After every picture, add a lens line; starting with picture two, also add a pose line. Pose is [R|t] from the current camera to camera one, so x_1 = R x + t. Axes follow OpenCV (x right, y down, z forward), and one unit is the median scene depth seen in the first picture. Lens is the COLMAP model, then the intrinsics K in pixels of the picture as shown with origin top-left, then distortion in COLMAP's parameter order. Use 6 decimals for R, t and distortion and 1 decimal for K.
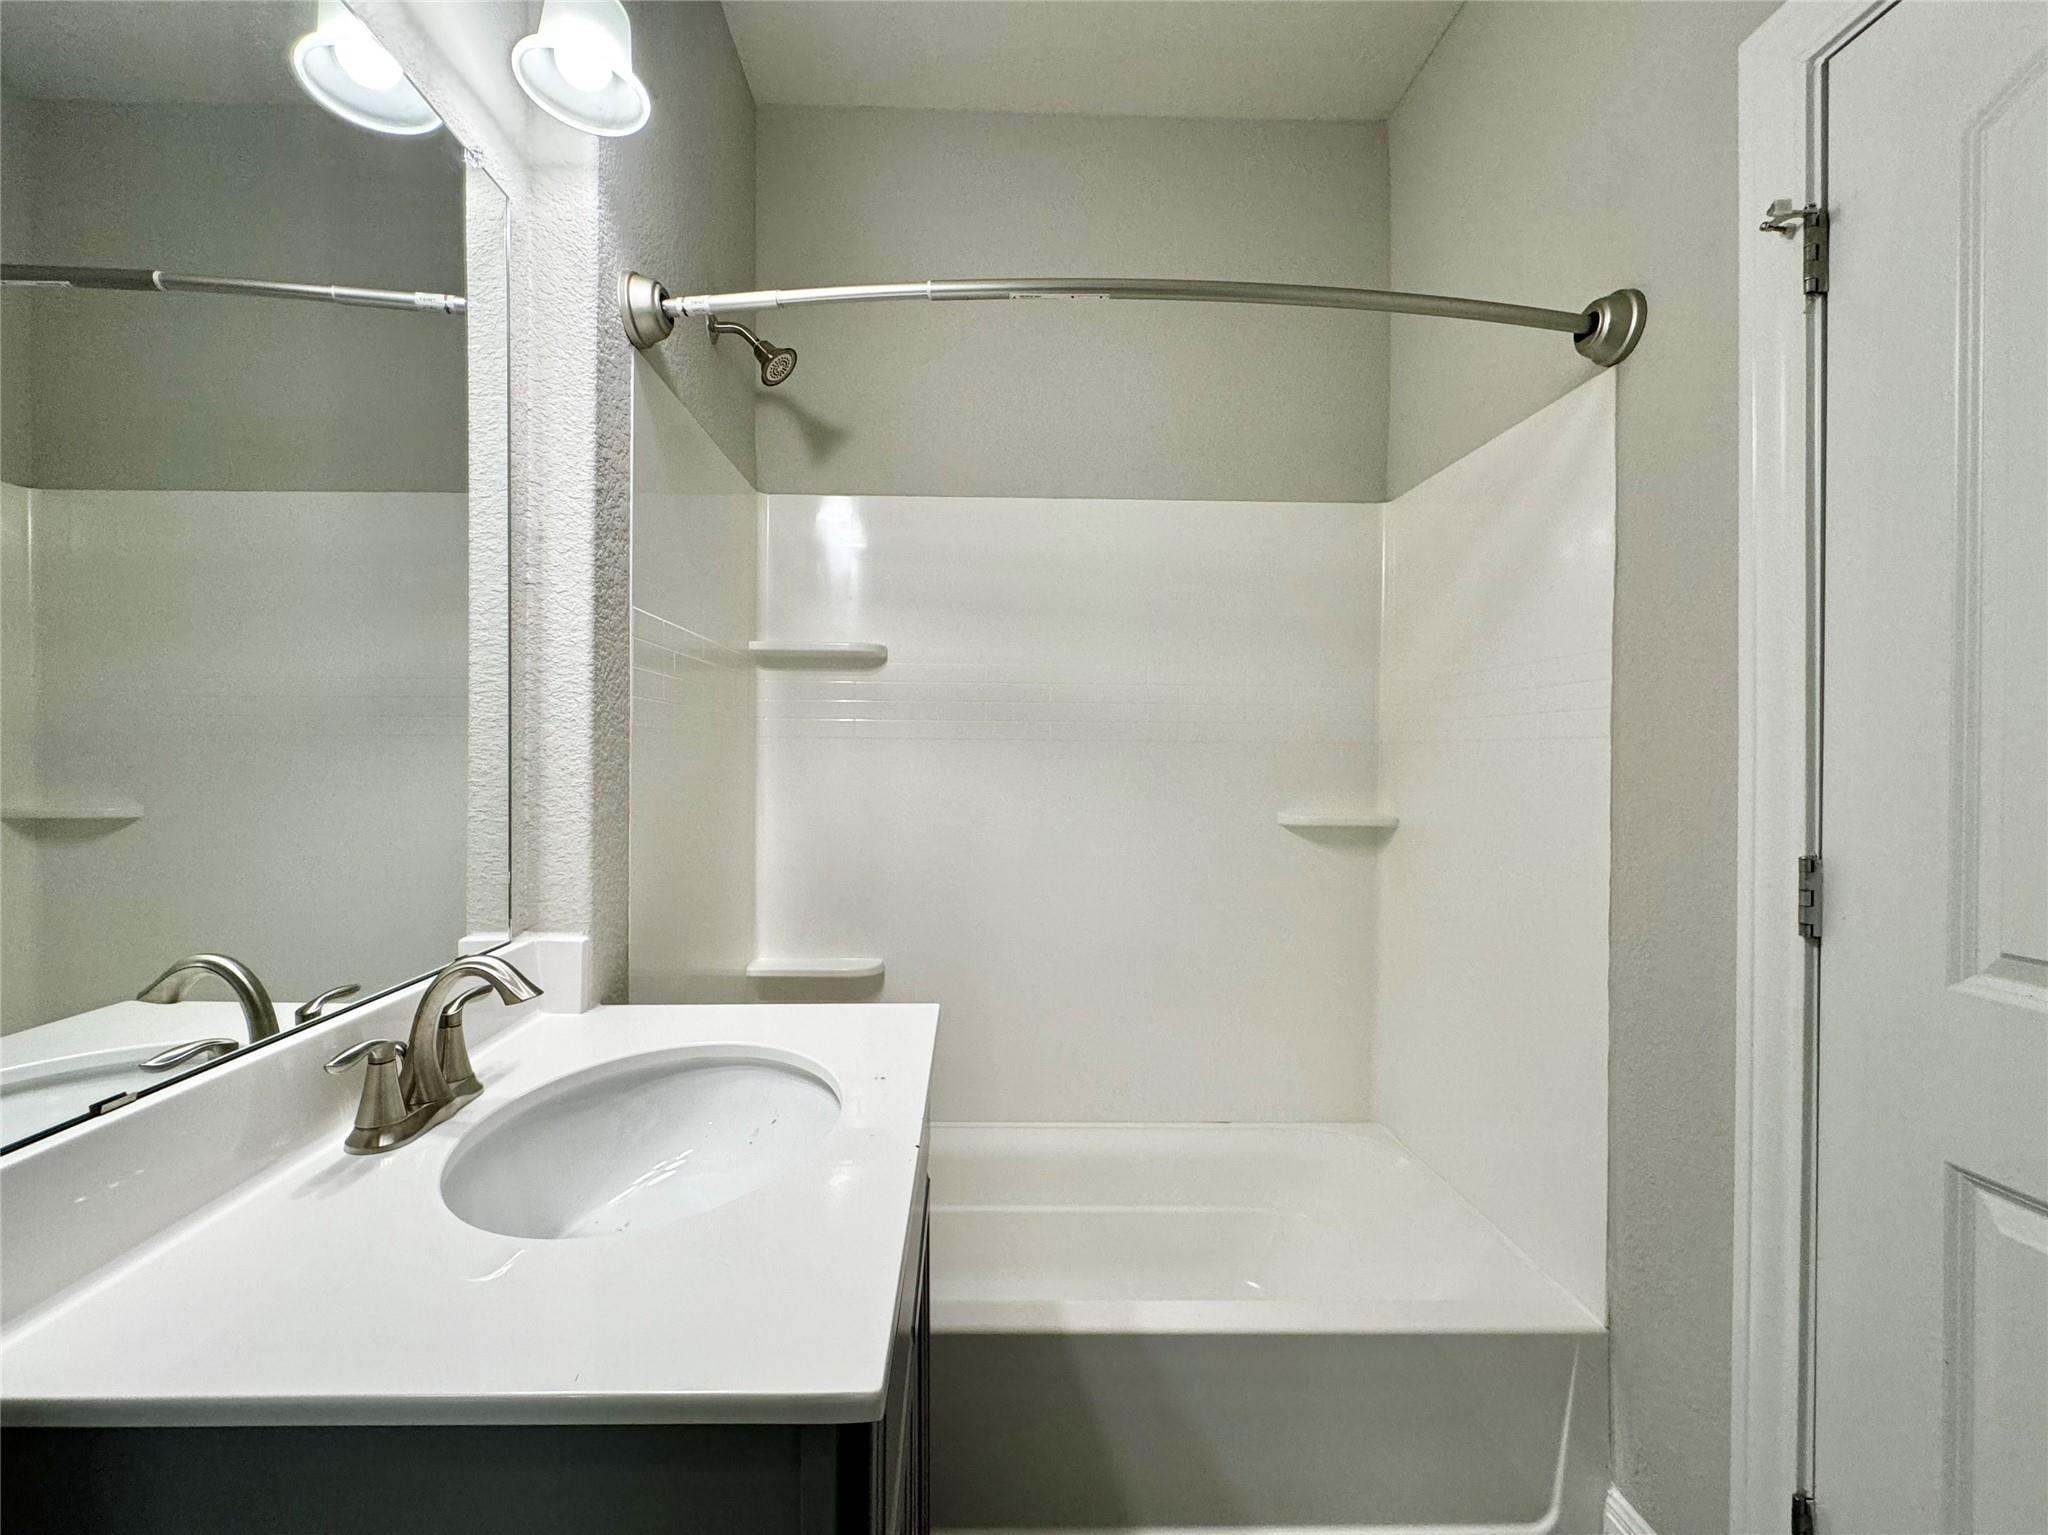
lens RADIAL K [[844.0, 0, 985.2], [0, 844.0, 763.0], [0, 0, 1]] dist [0.001279, 0.000538]
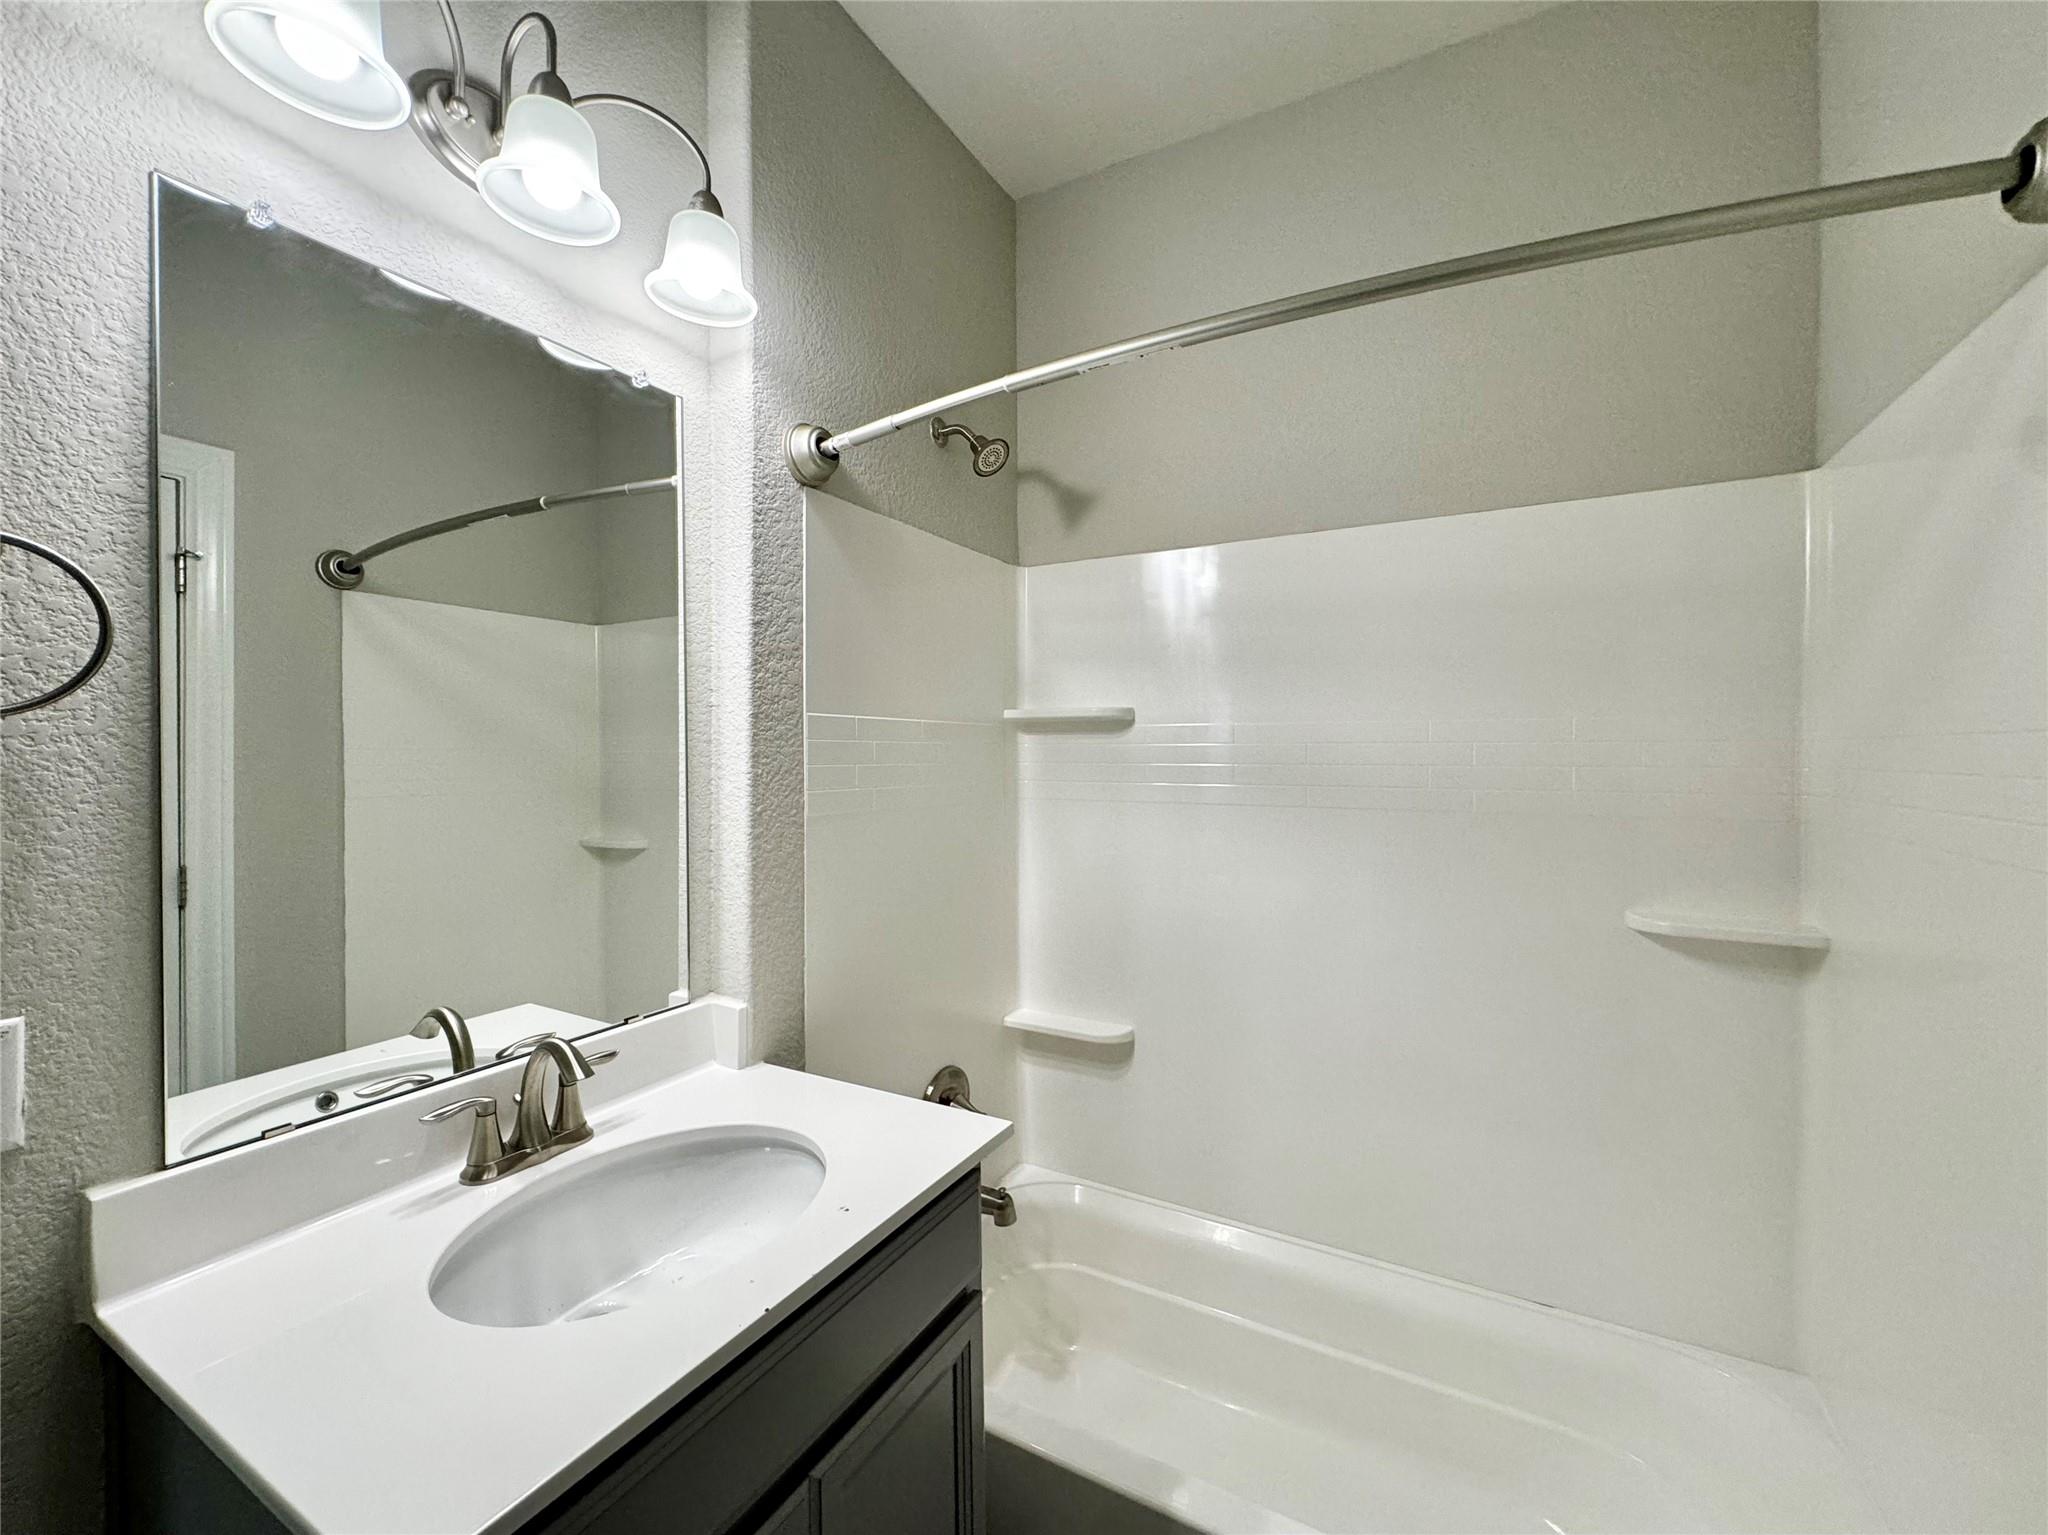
lens RADIAL K [[822.6, 0, 1024.0], [0, 822.6, 767.5], [0, 0, 1]] dist [0.000205, -0.000270]
pose [[0.871823, -0.004066, -0.489804, 0.391933], [0.002671, 0.999990, -0.003548, -0.109019], [0.489814, 0.001785, 0.871825, 0.174582]]
